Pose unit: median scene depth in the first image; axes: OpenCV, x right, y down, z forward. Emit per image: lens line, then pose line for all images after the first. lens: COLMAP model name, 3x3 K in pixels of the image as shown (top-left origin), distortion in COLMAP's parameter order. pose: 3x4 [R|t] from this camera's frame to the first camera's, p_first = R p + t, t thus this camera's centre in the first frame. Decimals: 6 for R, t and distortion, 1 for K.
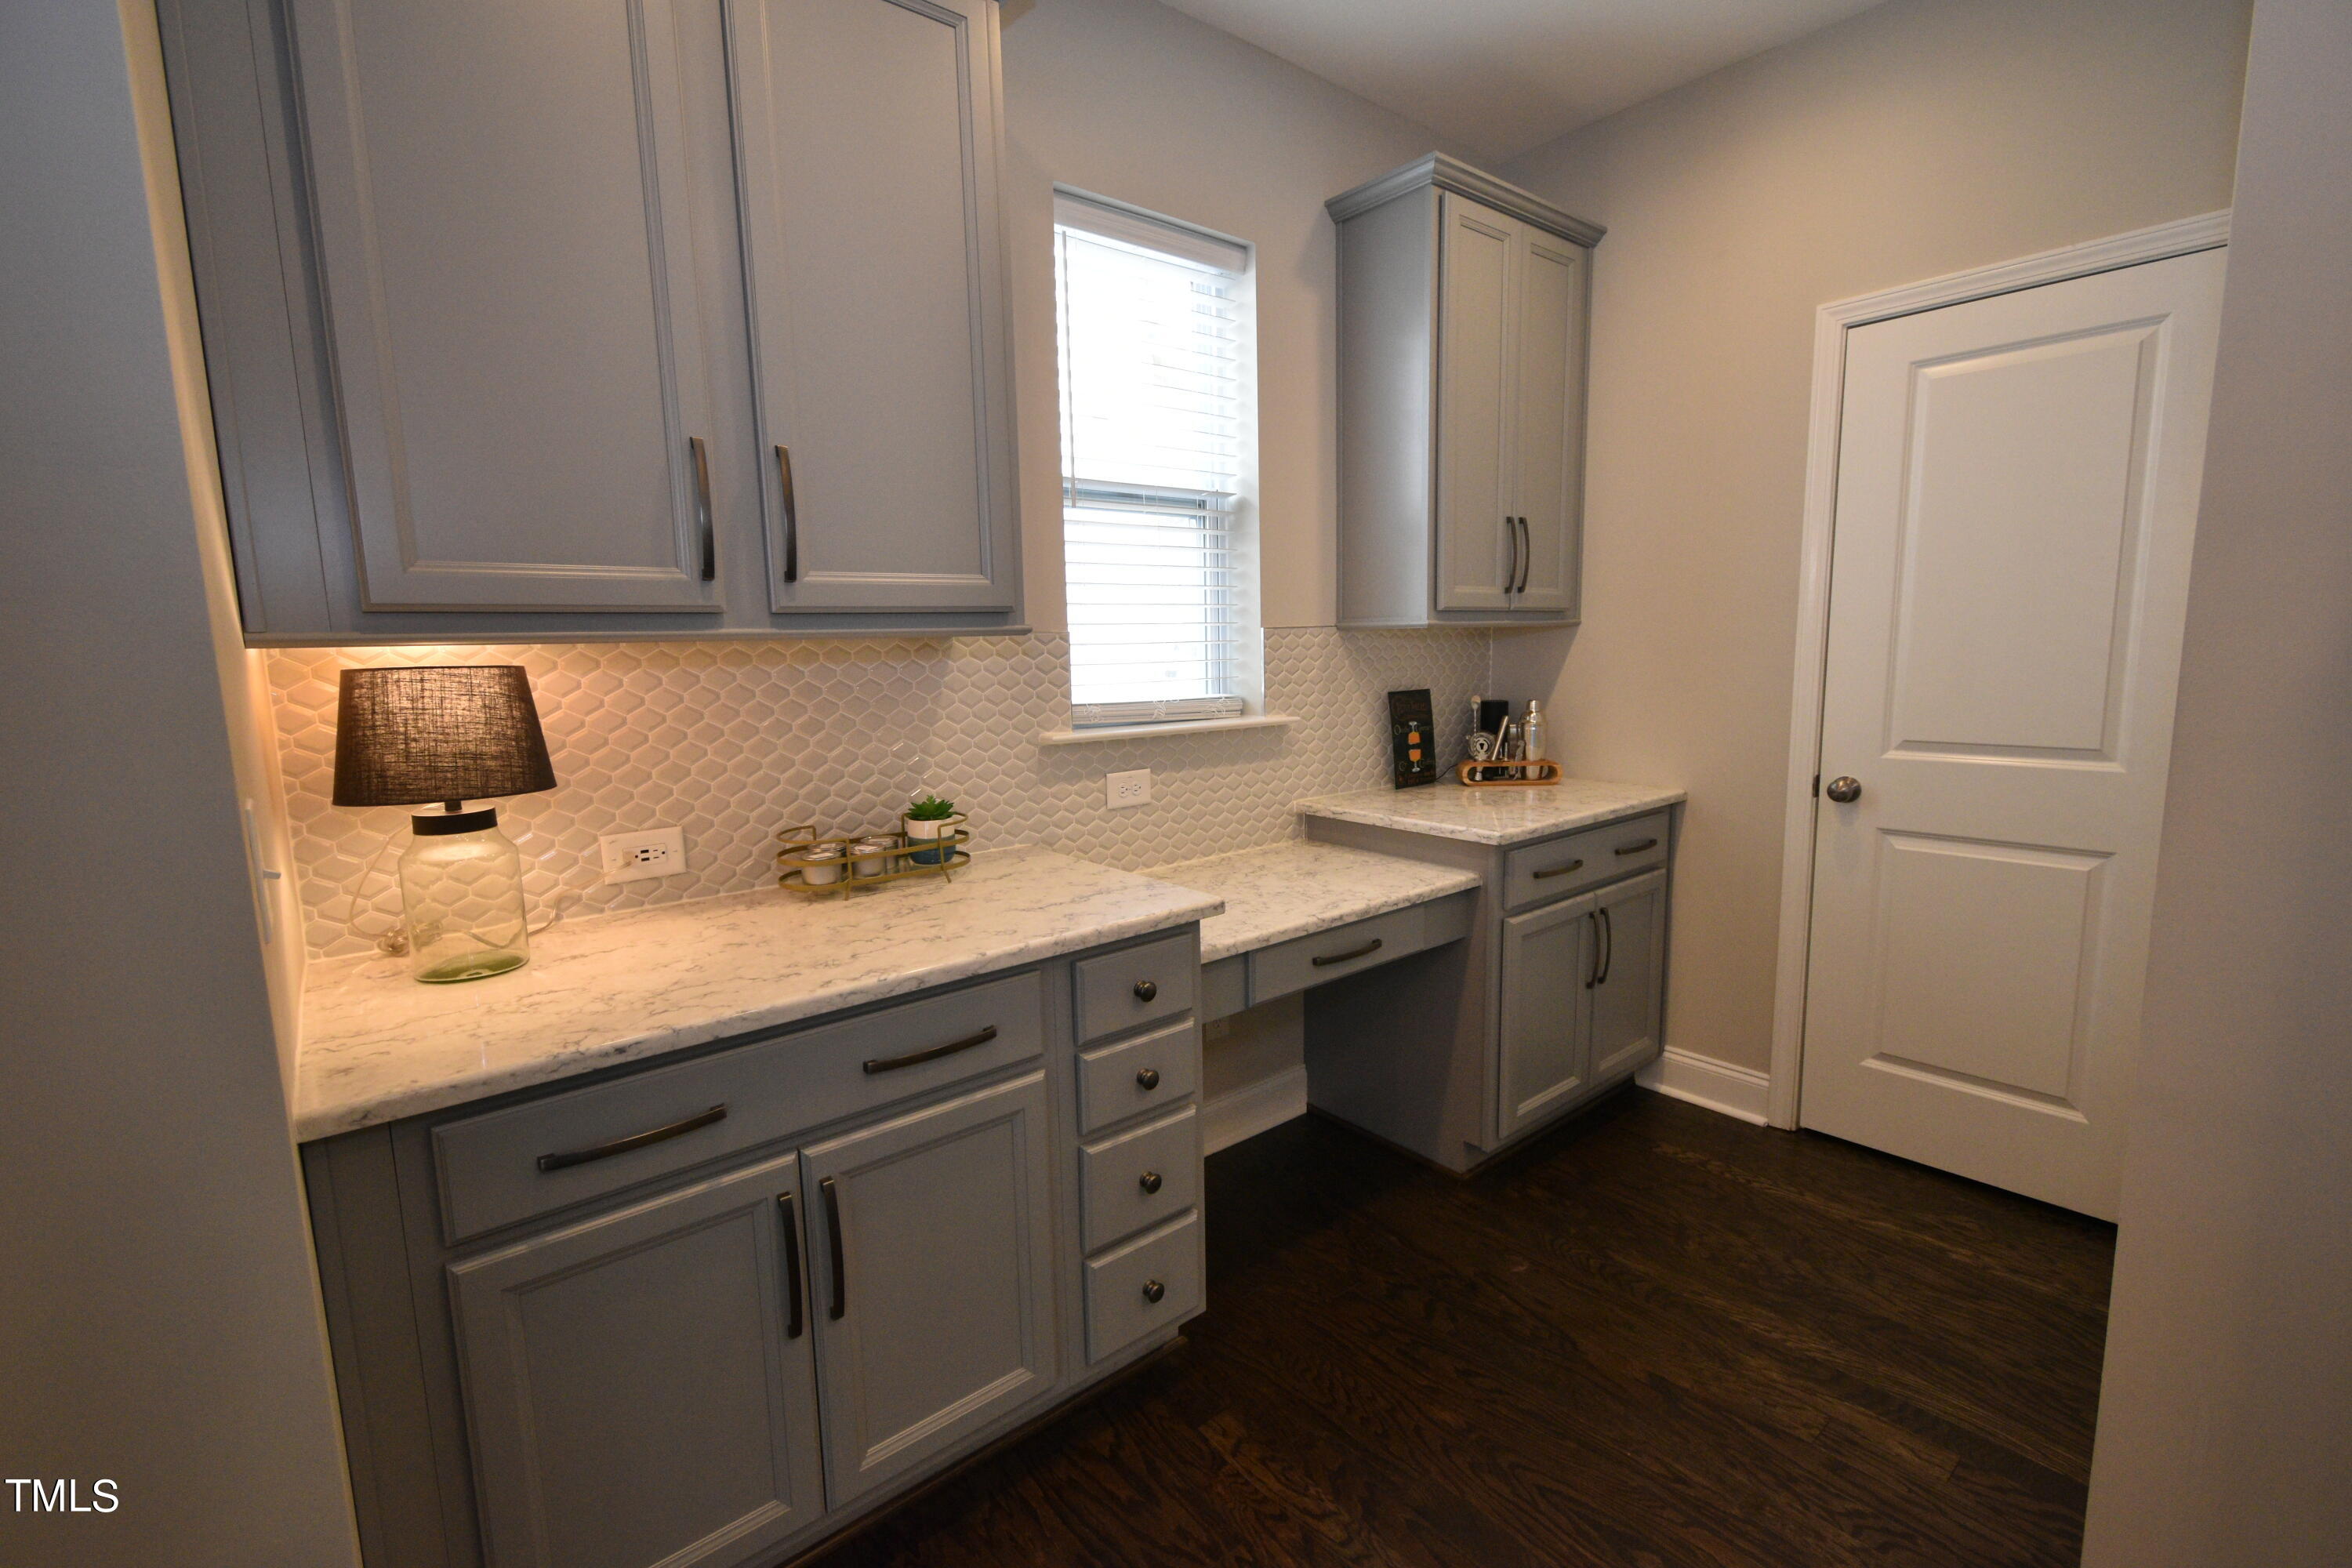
lens RADIAL K [[1033.0, 0, 1181.1], [0, 1033.0, 785.2], [0, 0, 1]] dist [0.008382, -0.004224]
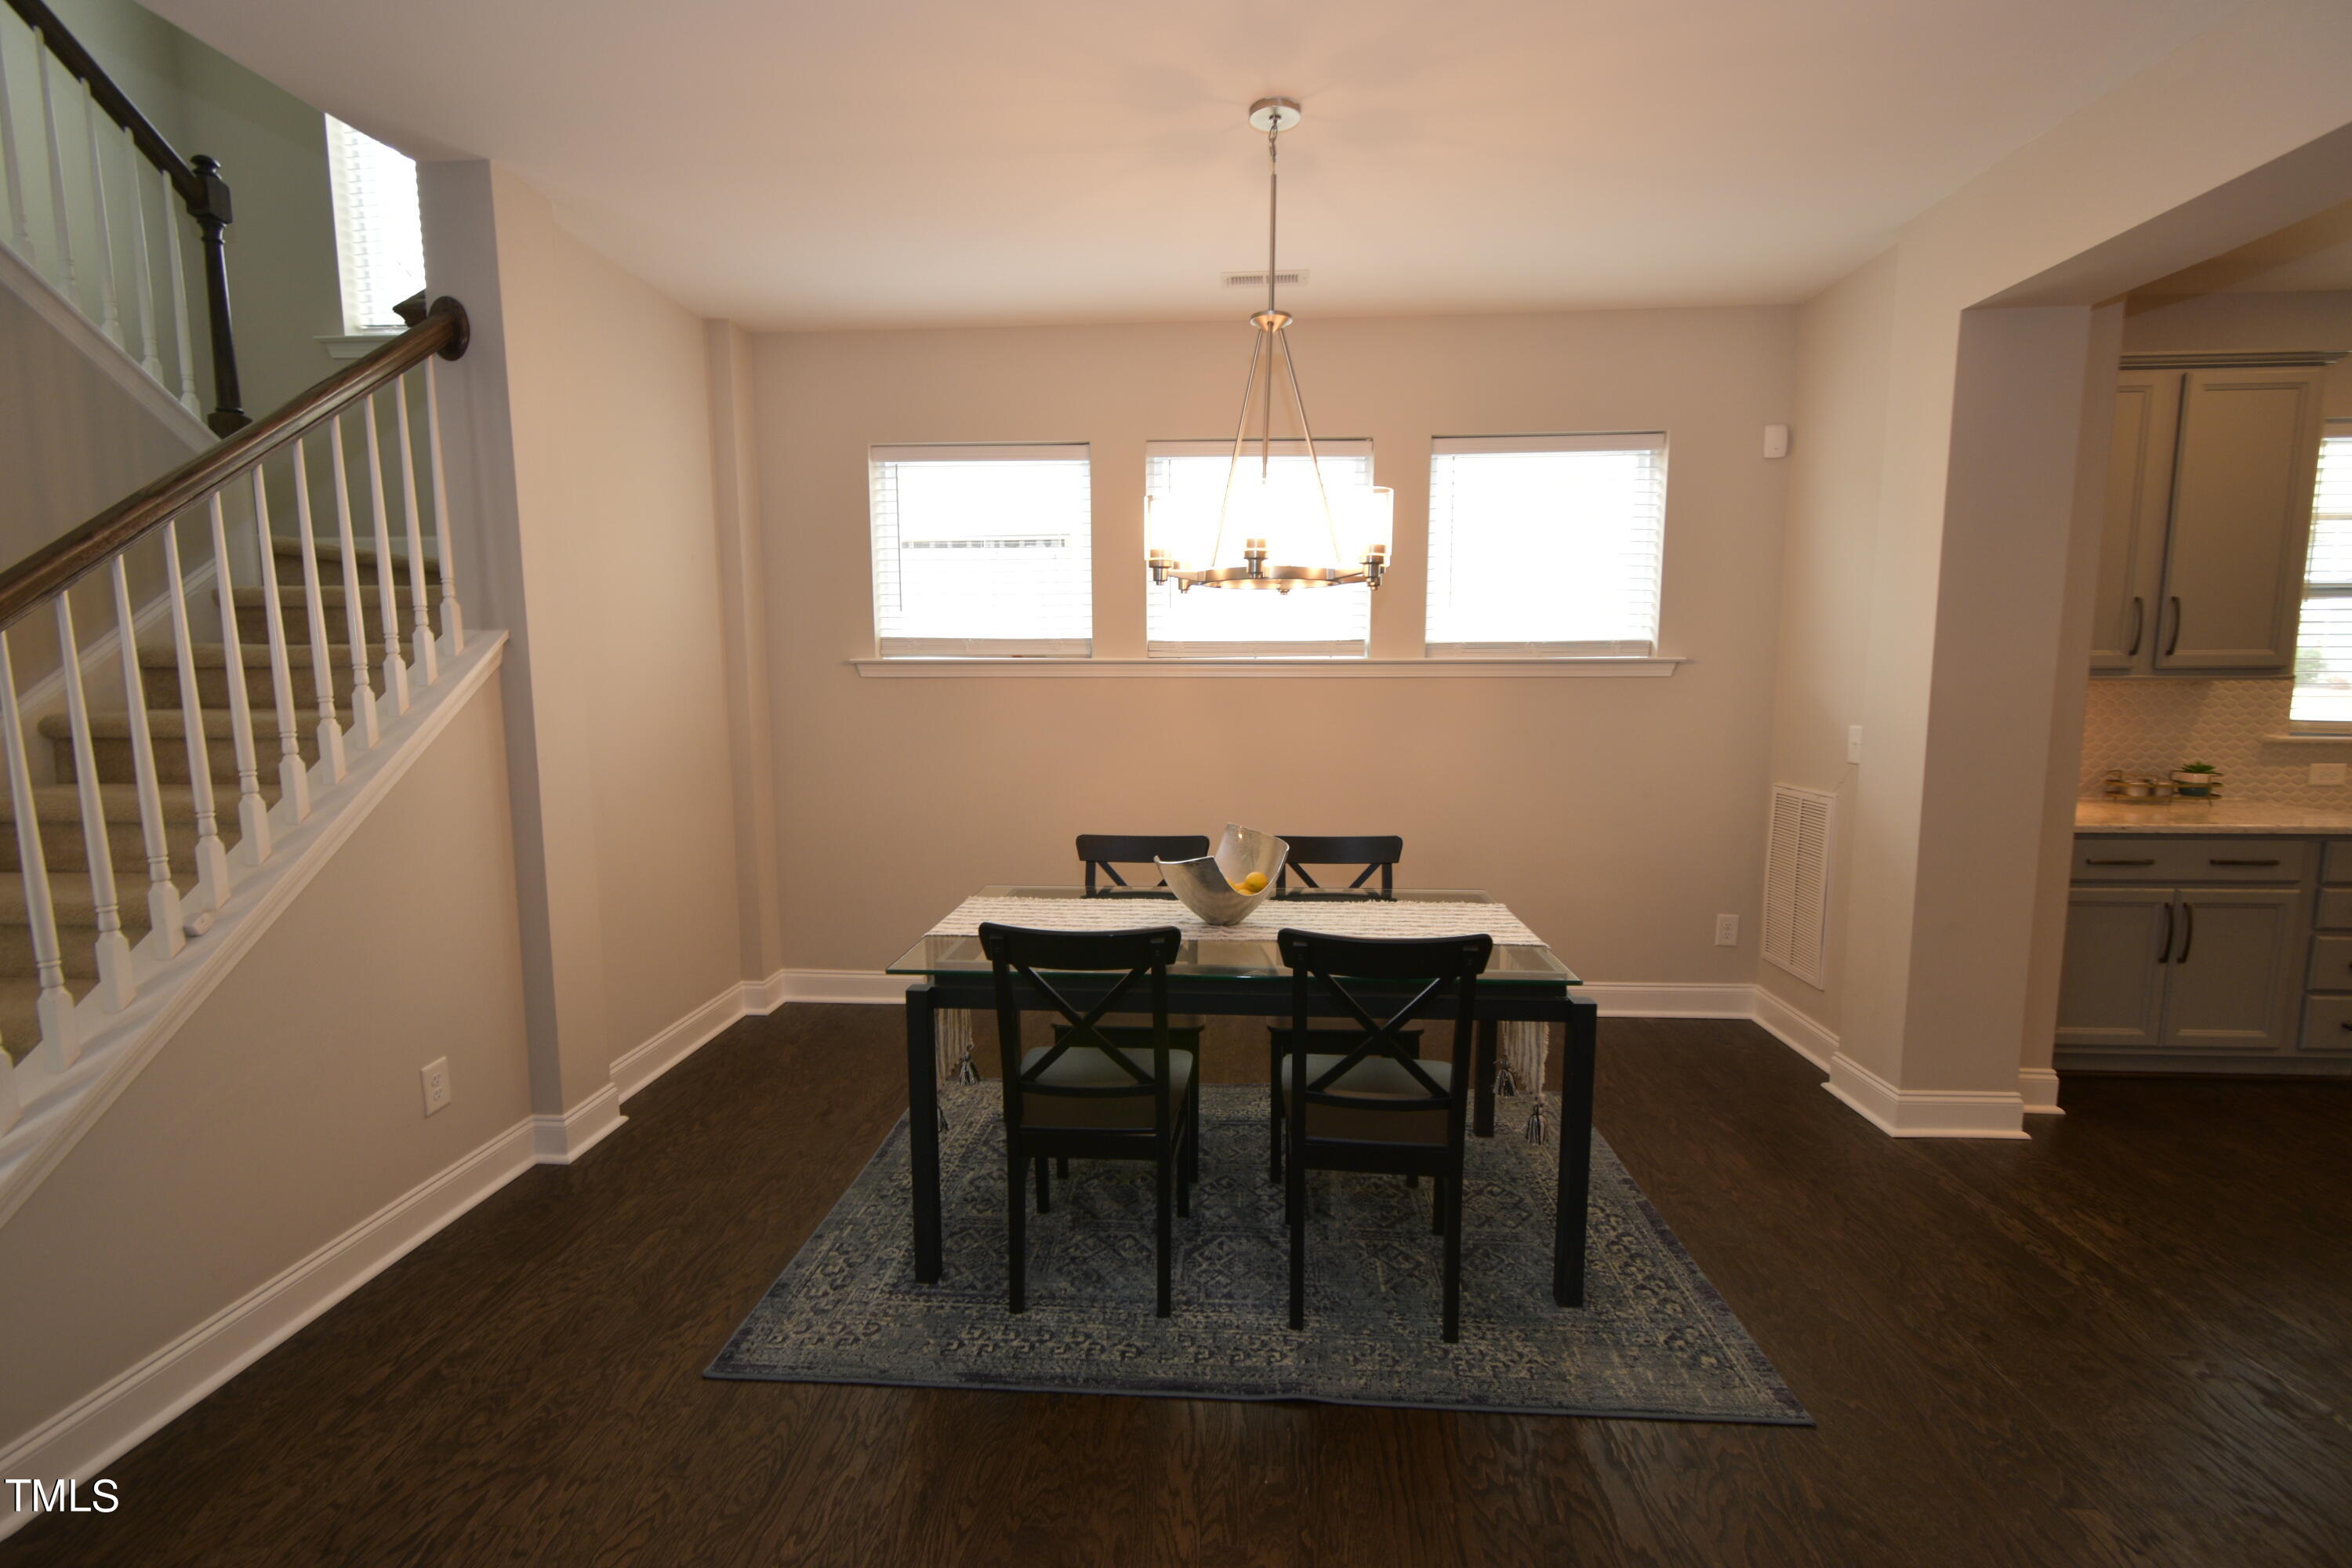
lens RADIAL K [[1033.0, 0, 1172.4], [0, 1033.0, 792.4], [0, 0, 1]] dist [0.008382, -0.004224]
pose [[0.724227, 0.102015, -0.681973, -0.235920], [-0.108497, 0.993535, 0.033401, 0.163206], [0.680972, 0.049802, 0.730614, -1.321402]]
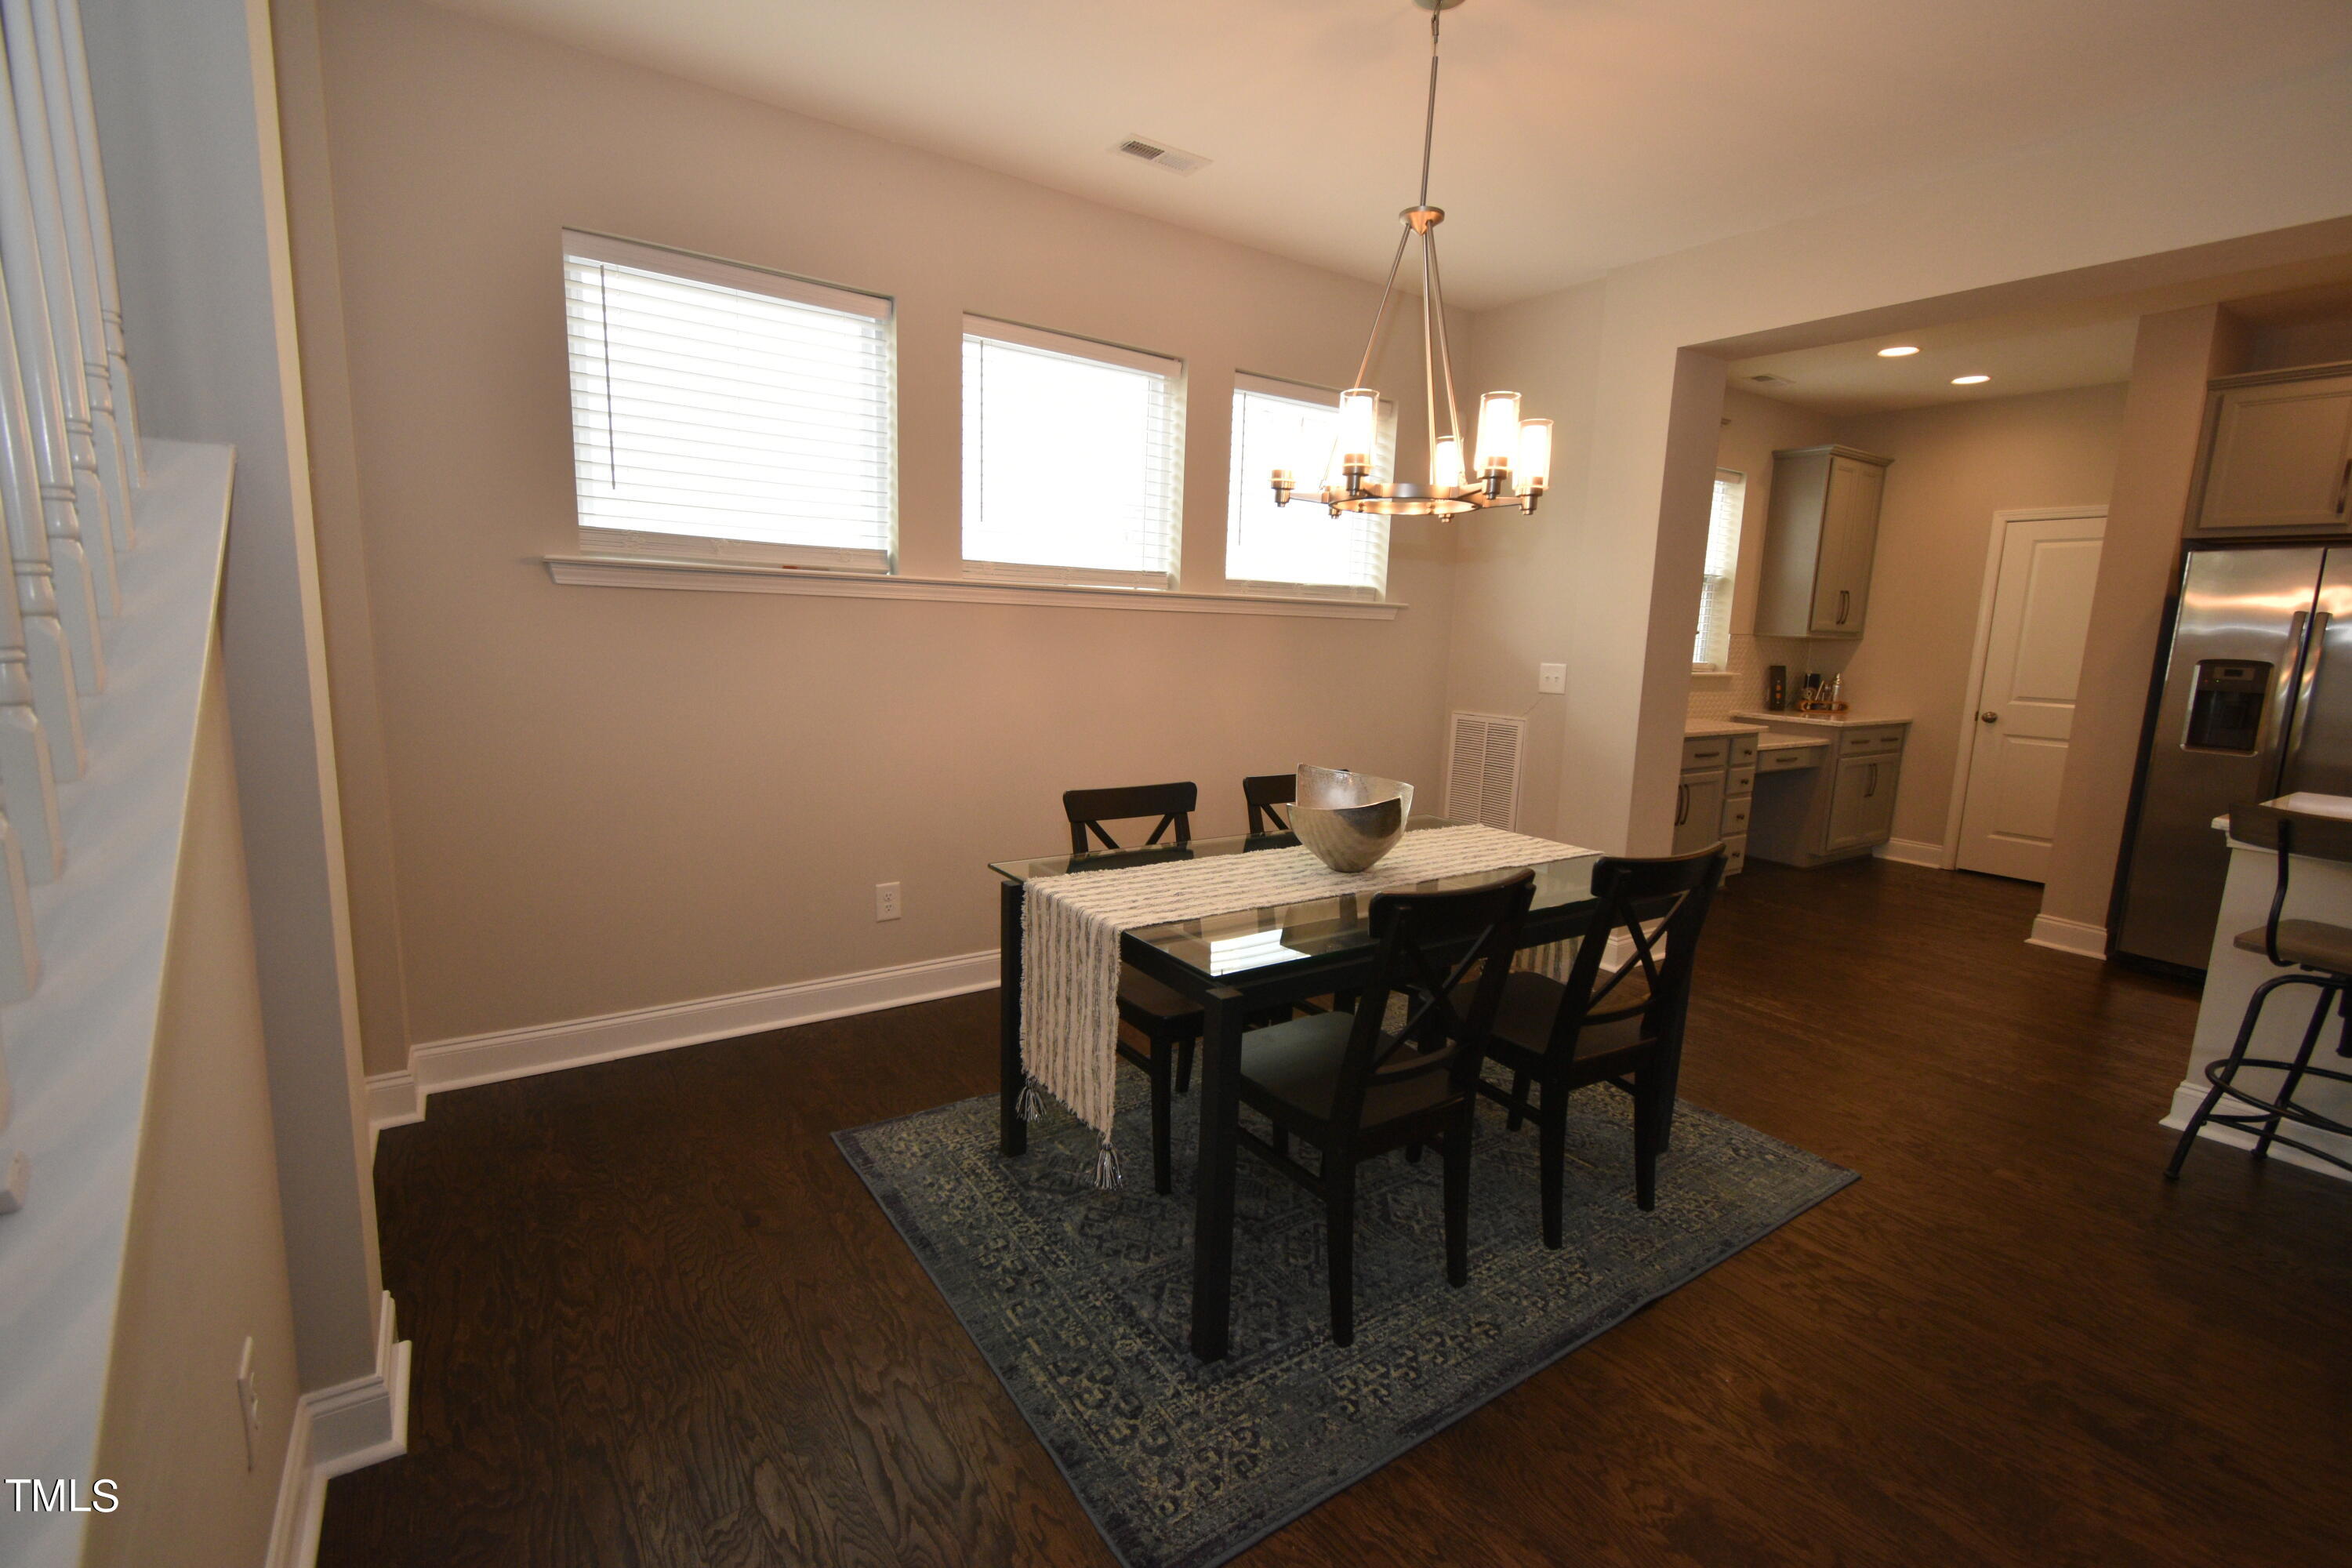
lens RADIAL K [[1033.0, 0, 1176.3], [0, 1033.0, 787.9], [0, 0, 1]] dist [0.008382, -0.004224]
pose [[0.994156, 0.067974, -0.083871, -0.984047], [-0.066415, 0.997566, 0.021241, 0.237542], [0.085110, -0.015546, 0.996250, -1.500012]]
